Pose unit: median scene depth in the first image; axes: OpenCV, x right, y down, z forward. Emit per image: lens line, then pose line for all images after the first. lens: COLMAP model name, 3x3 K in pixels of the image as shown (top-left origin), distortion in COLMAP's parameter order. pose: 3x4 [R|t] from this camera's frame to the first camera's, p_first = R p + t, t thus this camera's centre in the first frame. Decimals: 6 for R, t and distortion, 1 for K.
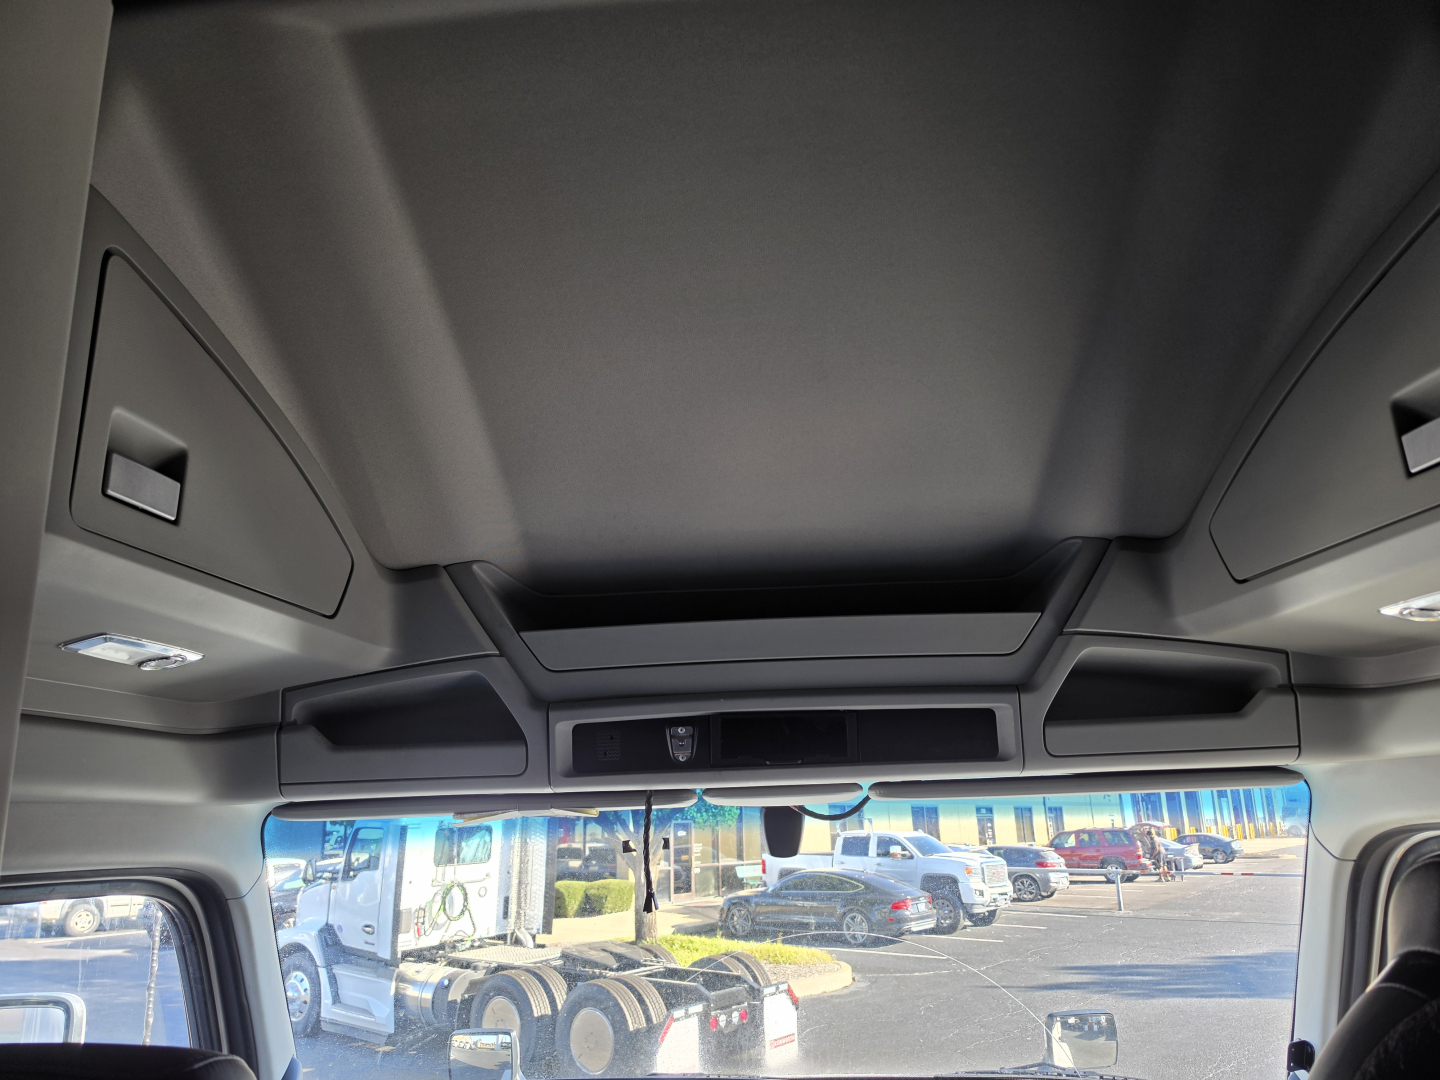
lens RADIAL K [[1007.0, 0, 714.6], [0, 1007.0, 547.1], [0, 0, 1]] dist [0.055737, -0.072339]
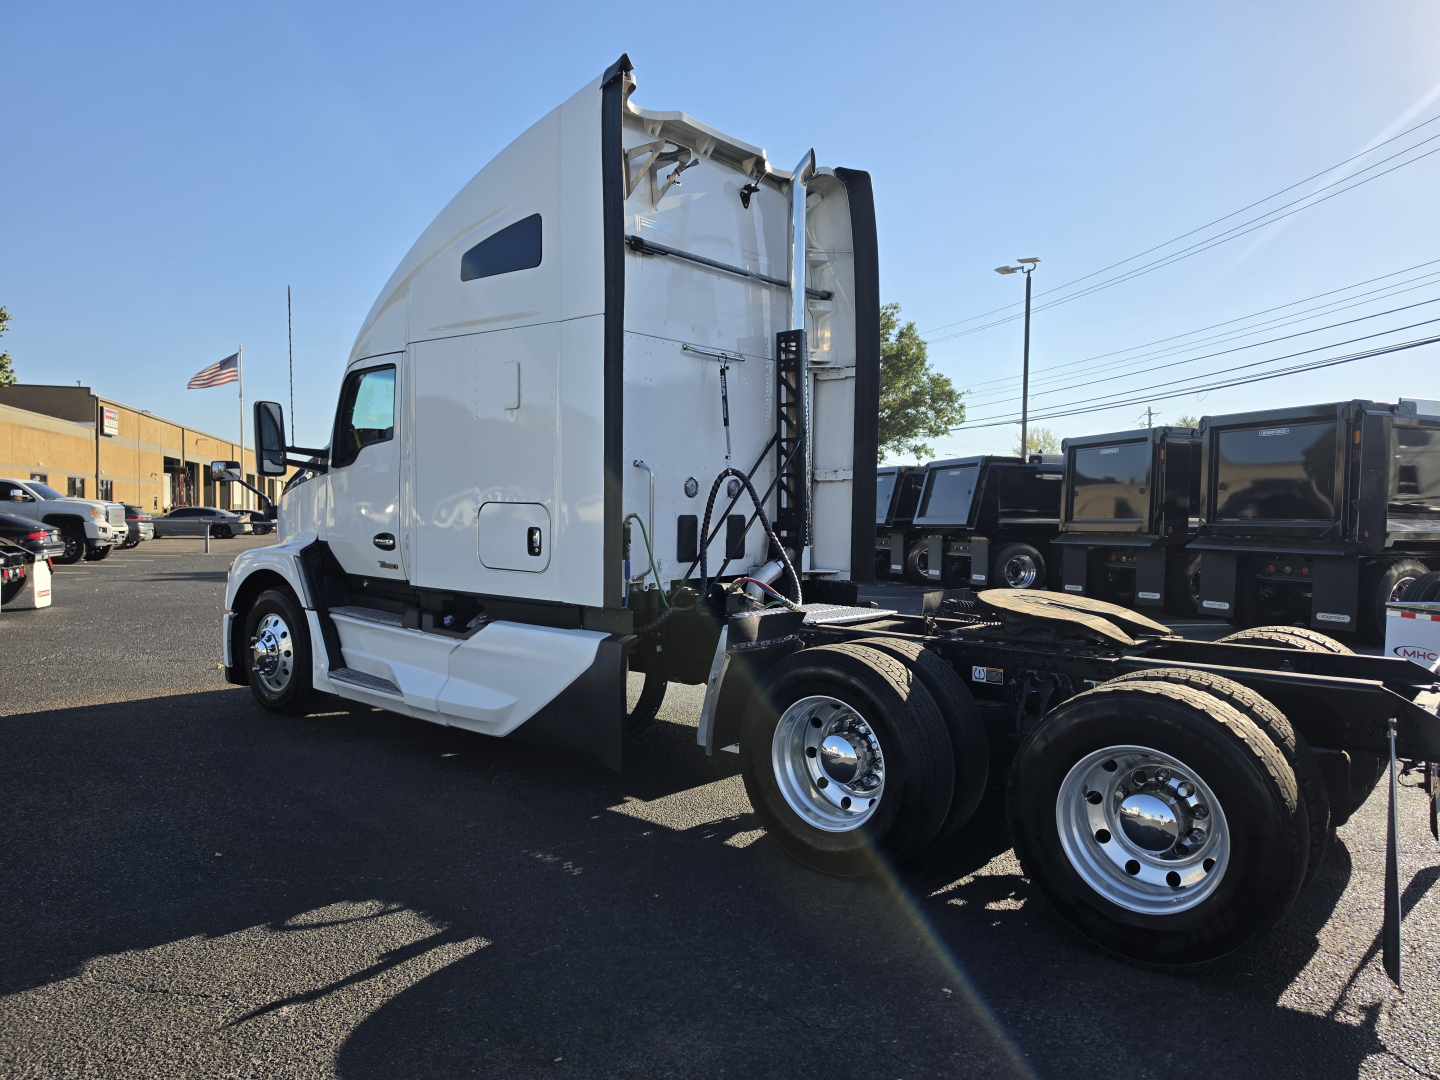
lens RADIAL K [[1007.0, 0, 715.9], [0, 1007.0, 551.0], [0, 0, 1]] dist [0.055737, -0.072339]
pose [[0.629923, 0.008736, 0.776609, -0.210698], [-0.239451, 0.953410, 0.183499, -0.025115], [-0.738824, -0.301551, 0.602666, -0.251876]]
